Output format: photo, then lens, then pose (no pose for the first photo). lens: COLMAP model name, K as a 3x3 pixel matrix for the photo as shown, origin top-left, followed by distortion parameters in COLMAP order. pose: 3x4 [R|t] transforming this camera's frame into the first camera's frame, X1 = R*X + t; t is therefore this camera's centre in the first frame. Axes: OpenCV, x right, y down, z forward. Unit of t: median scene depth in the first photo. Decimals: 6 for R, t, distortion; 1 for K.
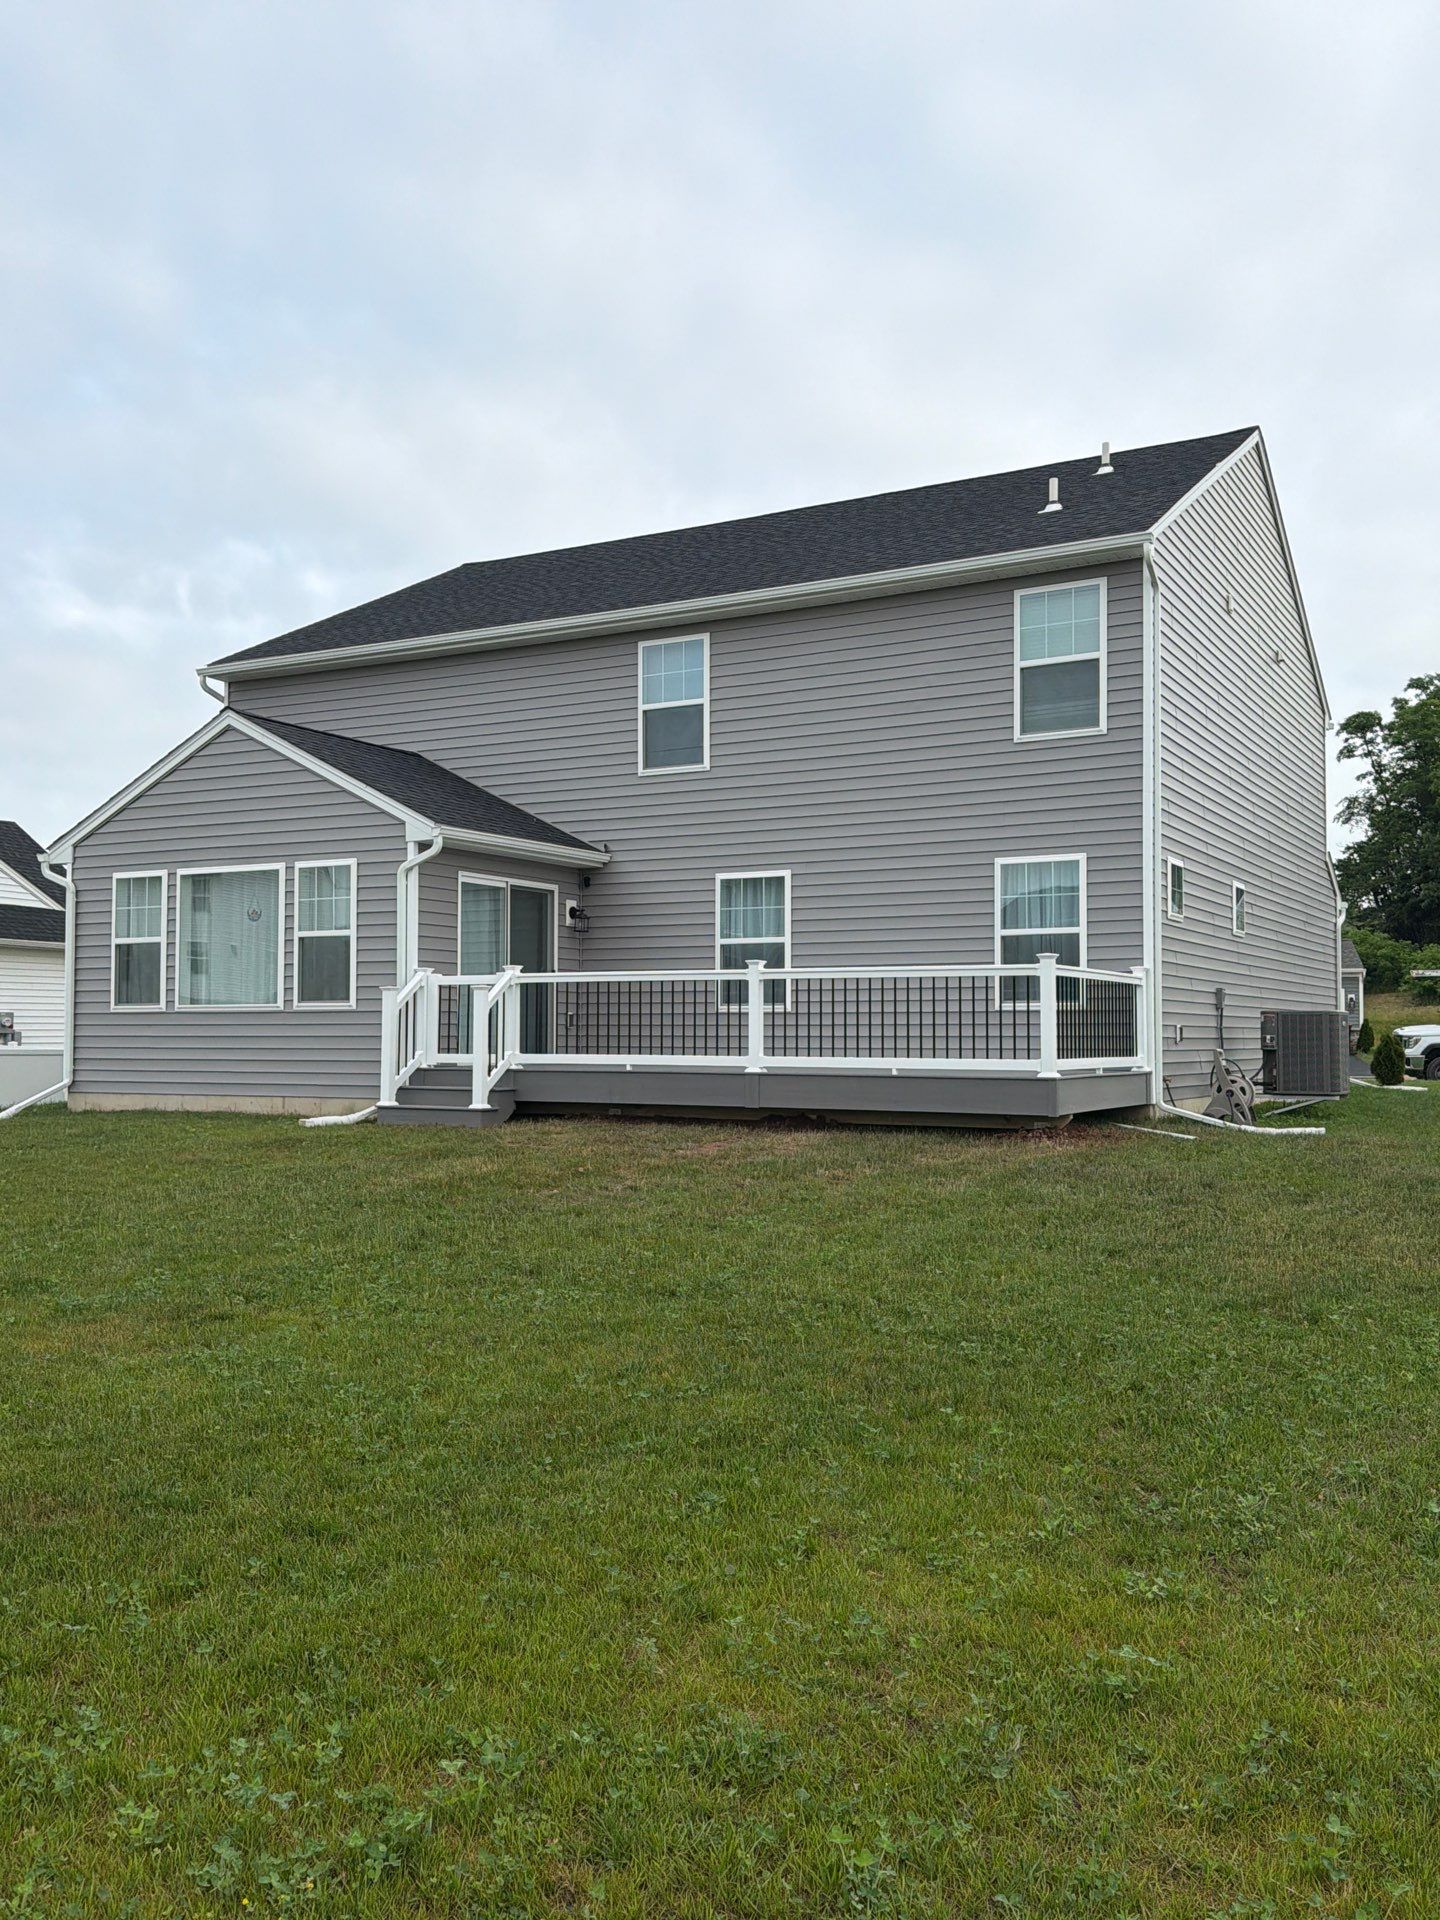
lens RADIAL K [[1667.5, 0, 706.6], [0, 1667.5, 962.4], [0, 0, 1]] dist [0.071341, -0.090262]
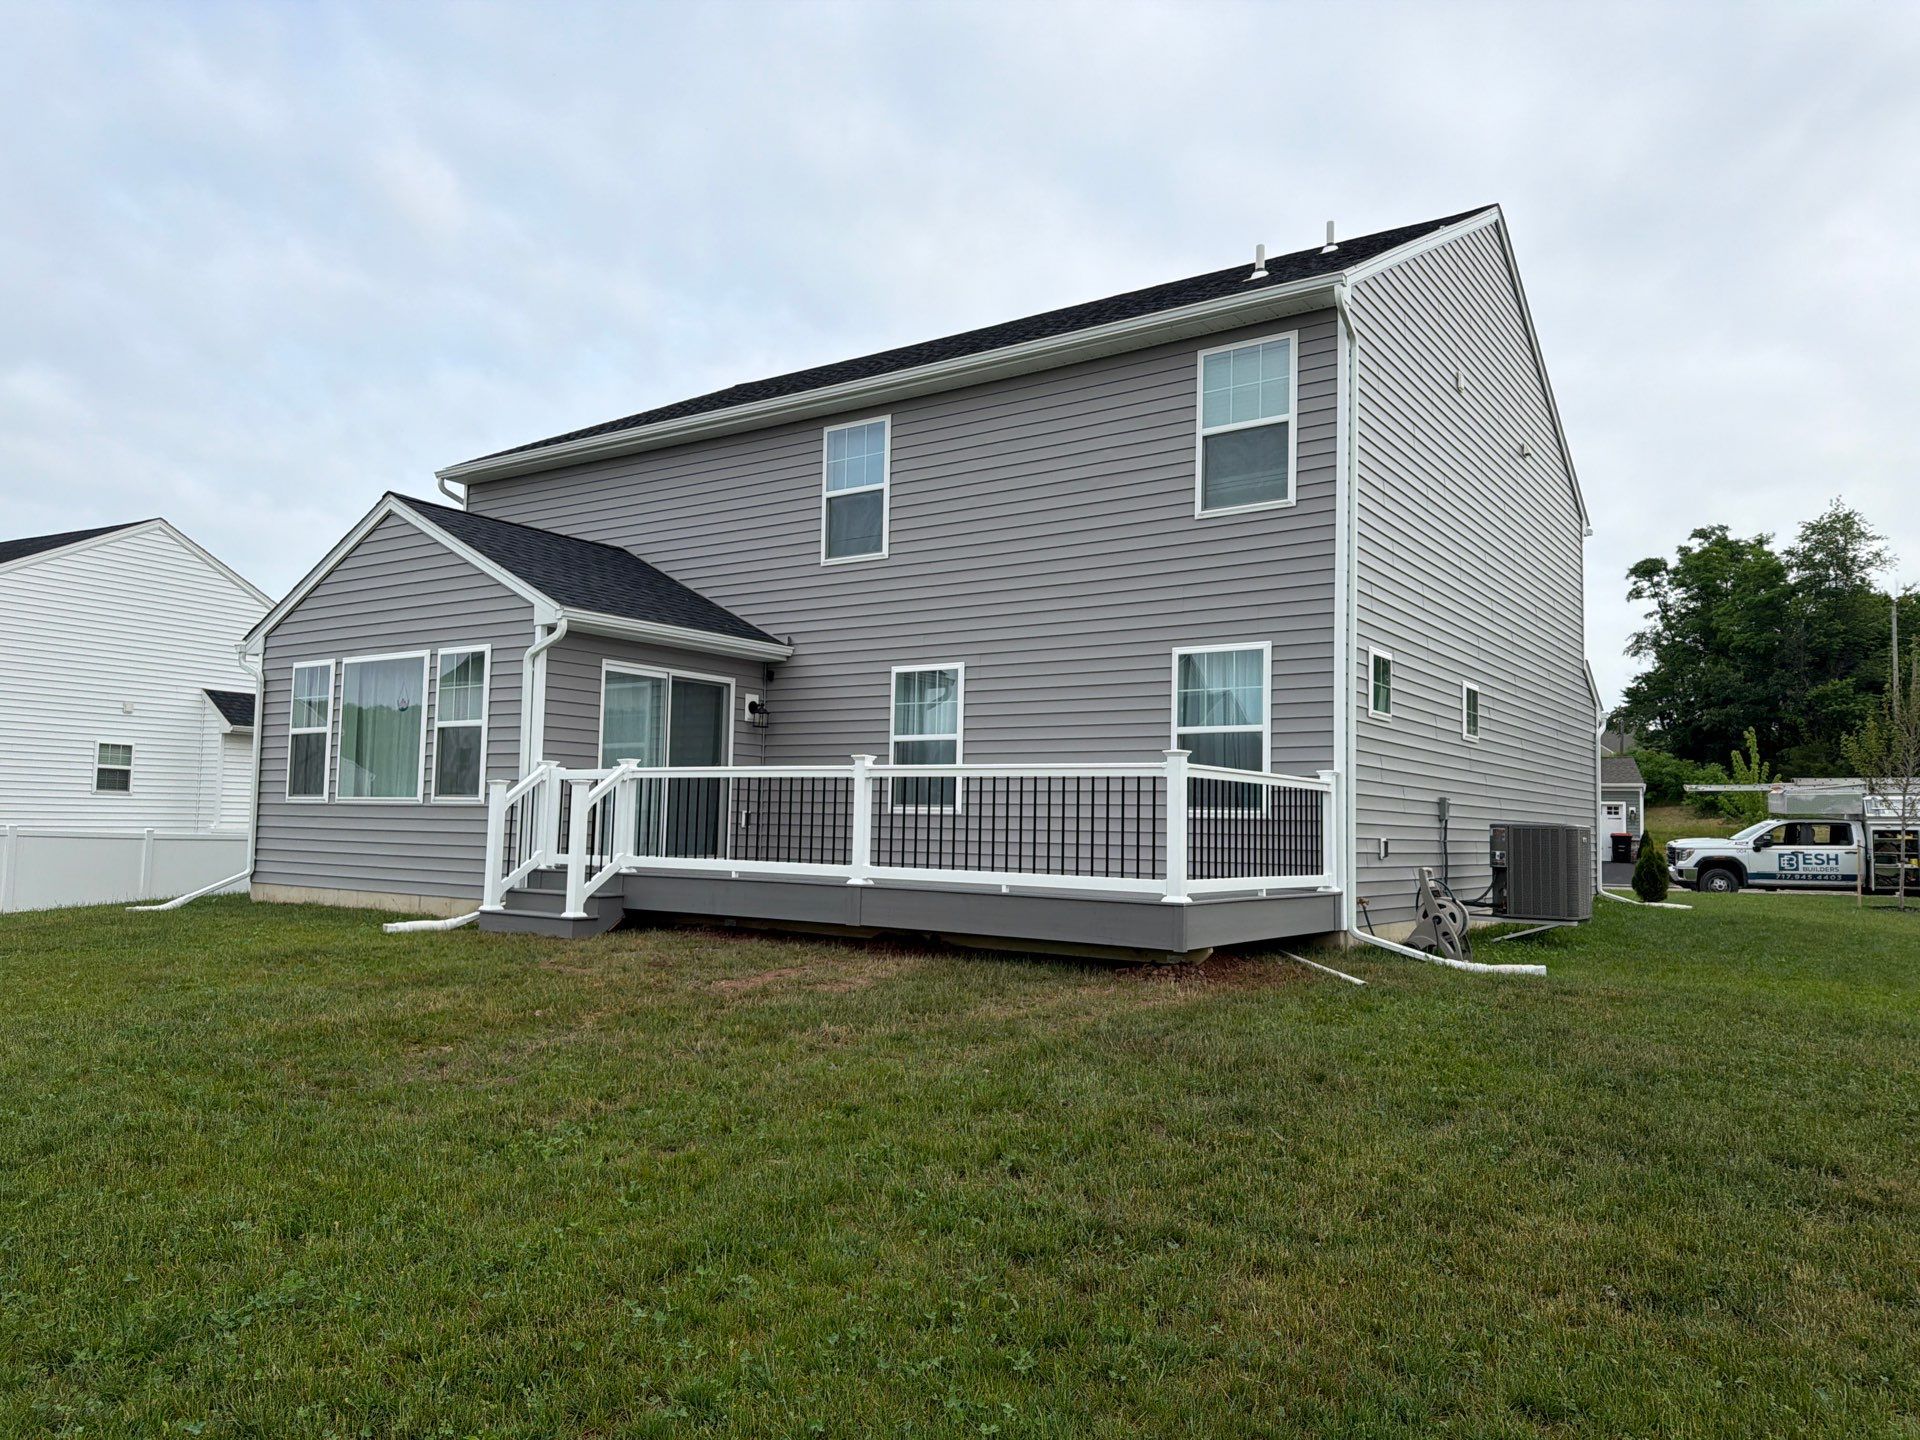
lens RADIAL K [[1353.6, 0, 953.3], [0, 1353.6, 725.3], [0, 0, 1]] dist [0.040565, -0.030770]
pose [[0.994531, 0.011472, -0.103811, 0.130826], [-0.014906, 0.999365, -0.032359, 0.004566], [0.103374, 0.033730, 0.994071, 0.266003]]
